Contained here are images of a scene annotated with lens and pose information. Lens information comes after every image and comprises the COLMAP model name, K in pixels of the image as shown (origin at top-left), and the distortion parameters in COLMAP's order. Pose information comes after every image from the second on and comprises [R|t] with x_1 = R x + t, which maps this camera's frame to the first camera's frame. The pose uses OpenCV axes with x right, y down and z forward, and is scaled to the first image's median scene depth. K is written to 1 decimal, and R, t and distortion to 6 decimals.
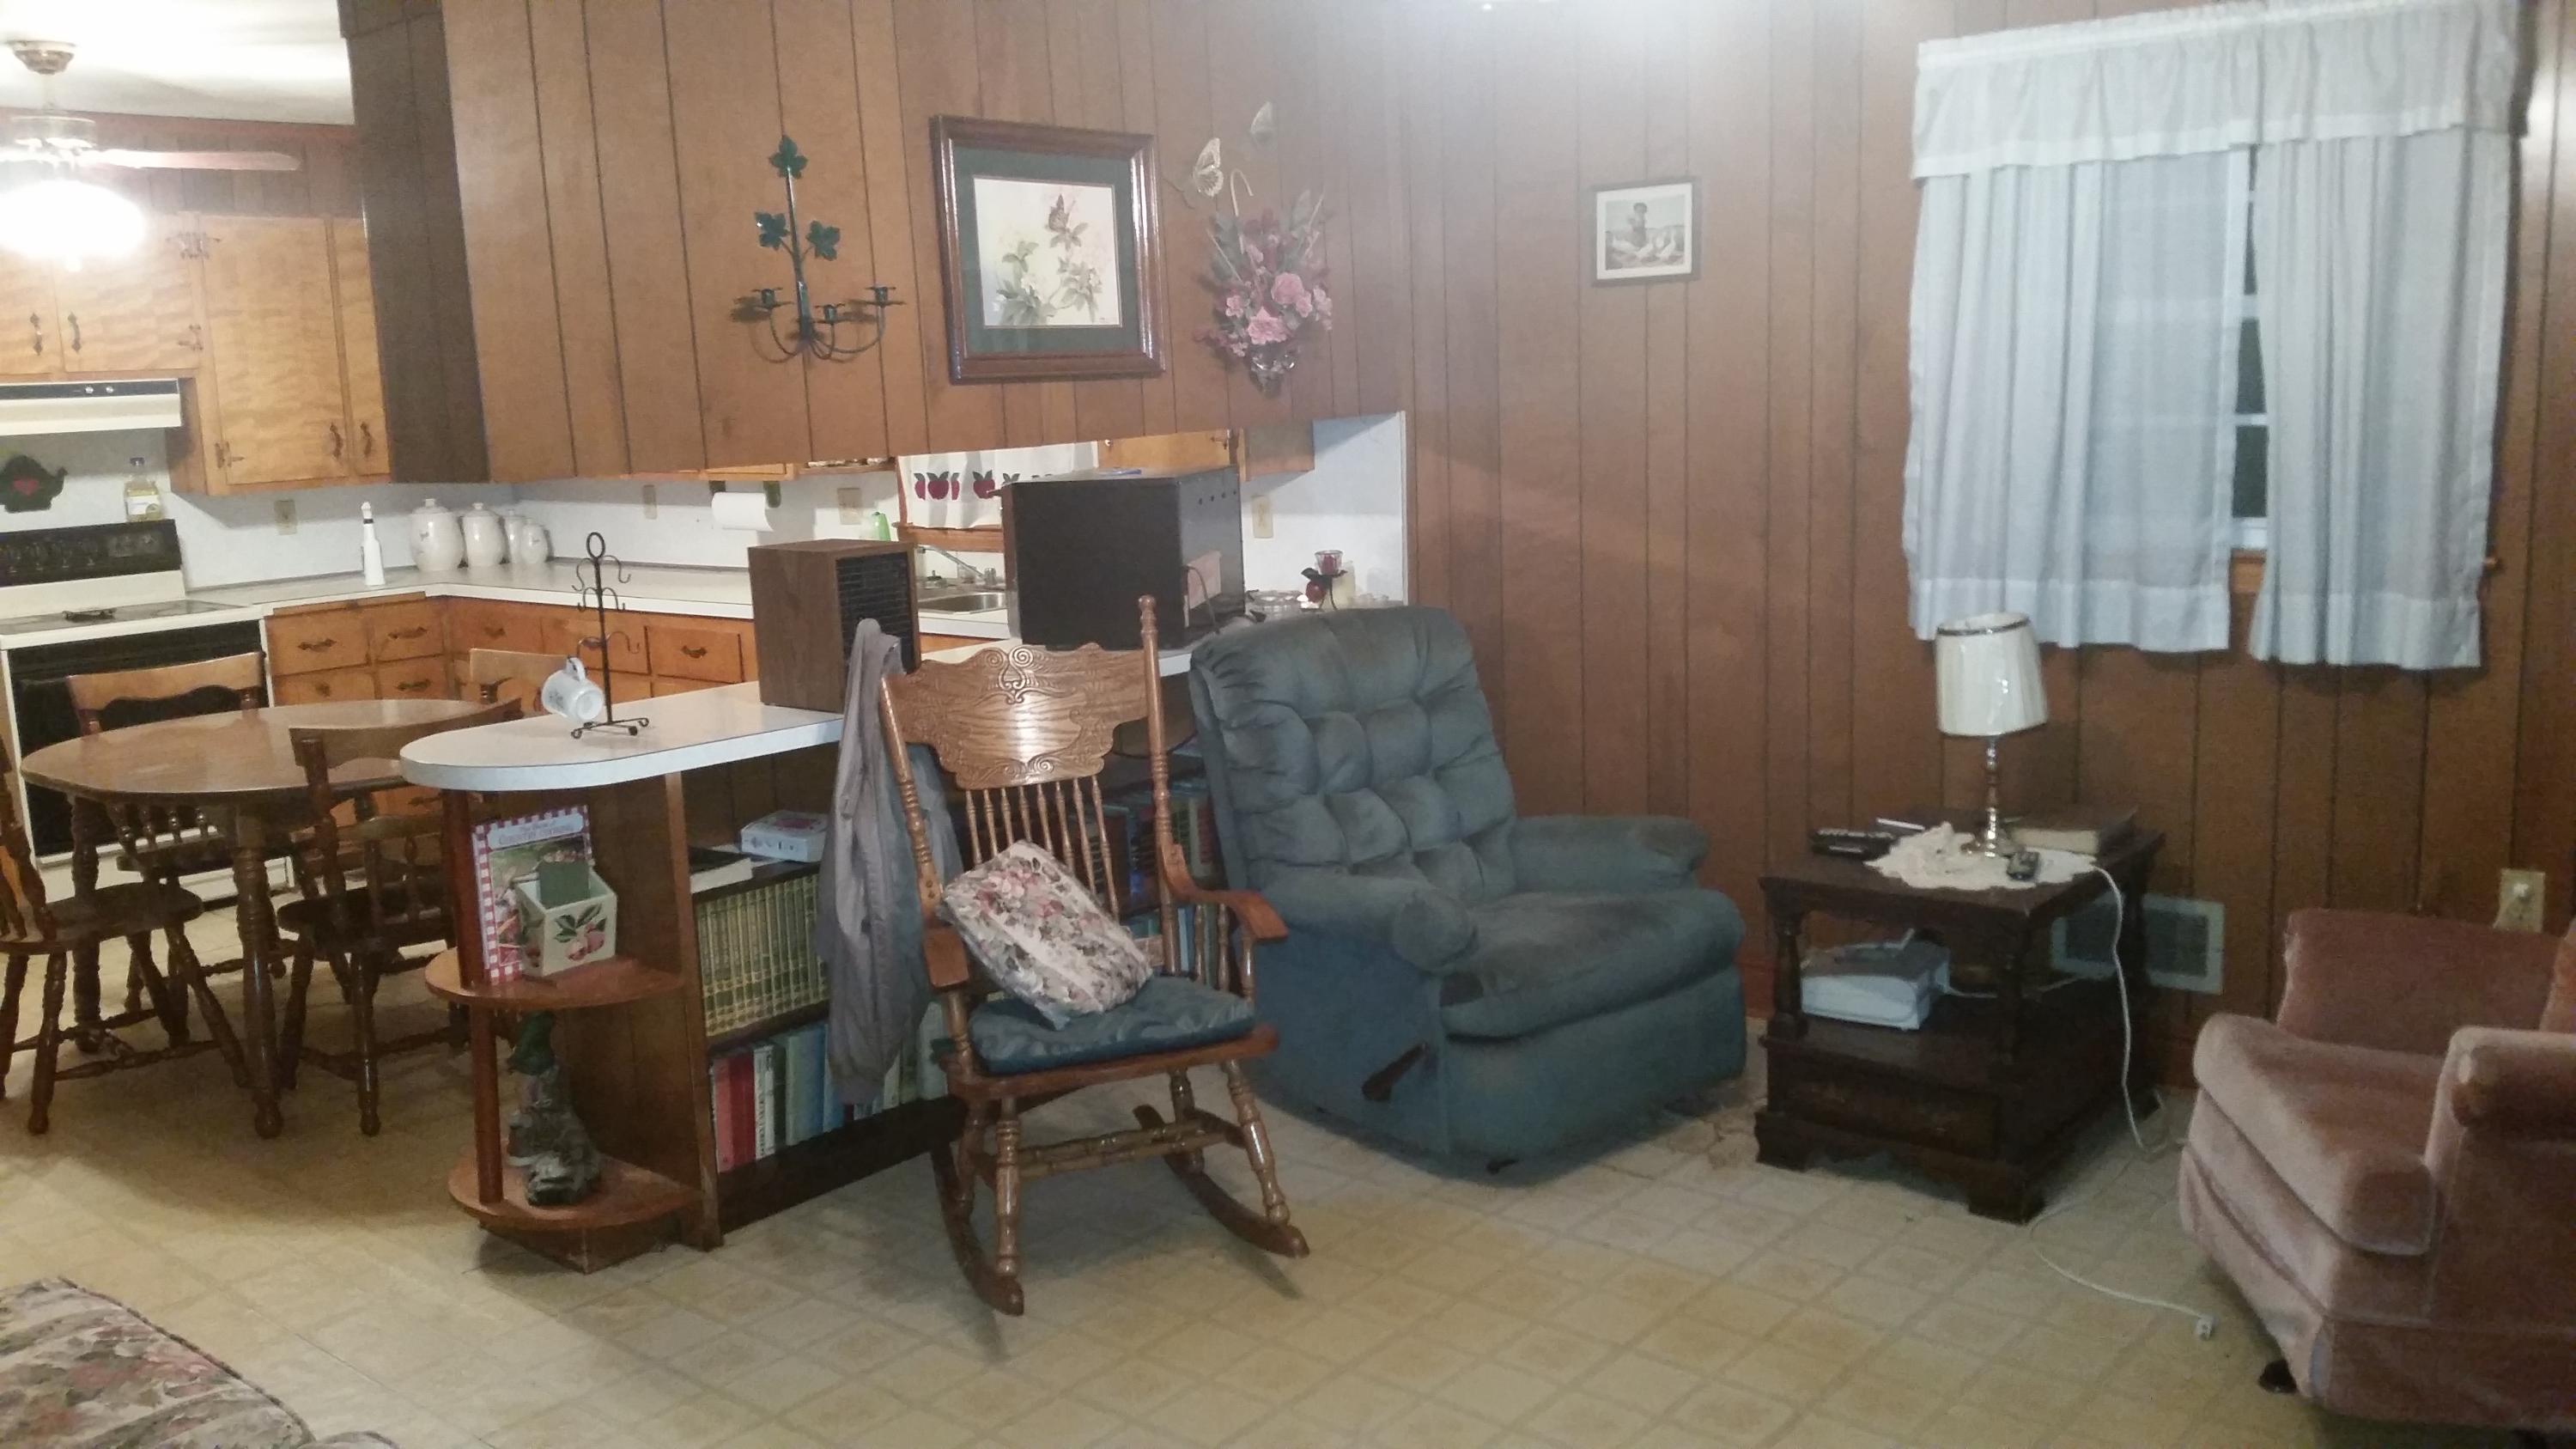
lens RADIAL K [[2216.7, 0, 1277.1], [0, 2216.7, 737.1], [0, 0, 1]] dist [0.012137, -0.002934]
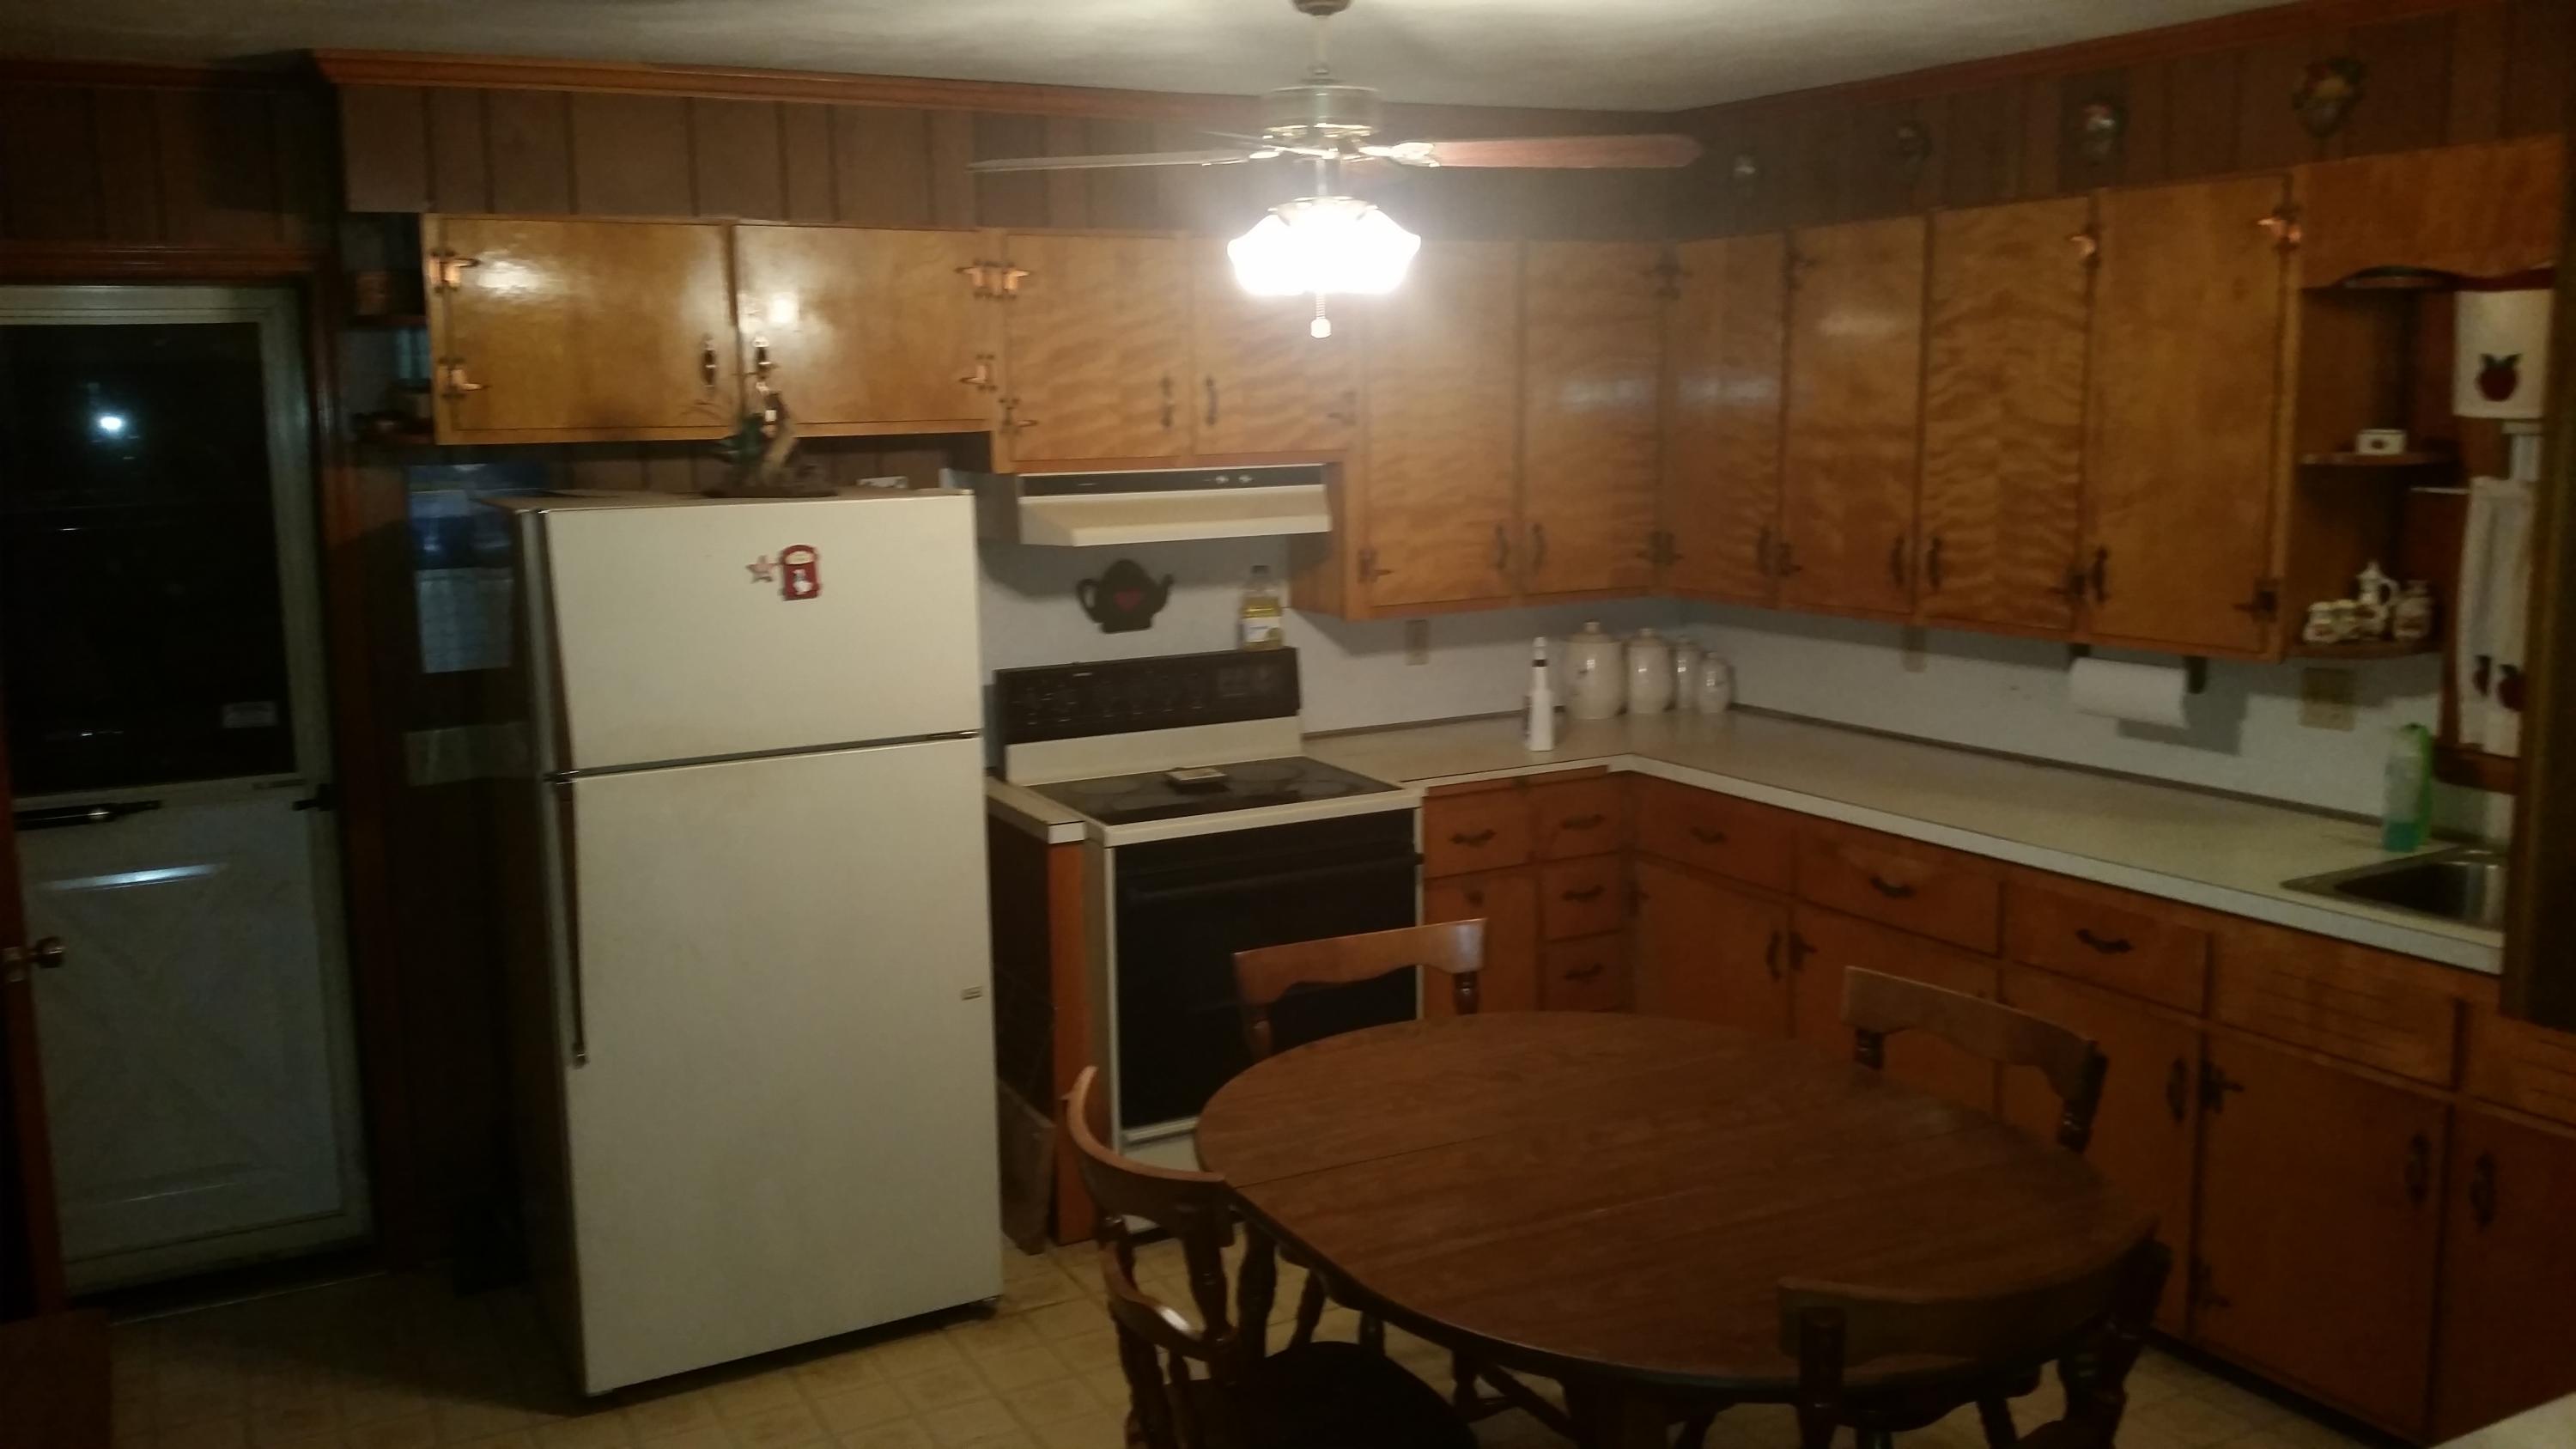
lens RADIAL K [[2216.7, 0, 1293.8], [0, 2216.7, 720.6], [0, 0, 1]] dist [0.012137, -0.002934]
pose [[0.935064, 0.069716, -0.347555, -0.240527], [-0.074481, 0.997222, -0.000351, -0.074515], [0.346566, 0.026214, 0.937659, 0.309043]]
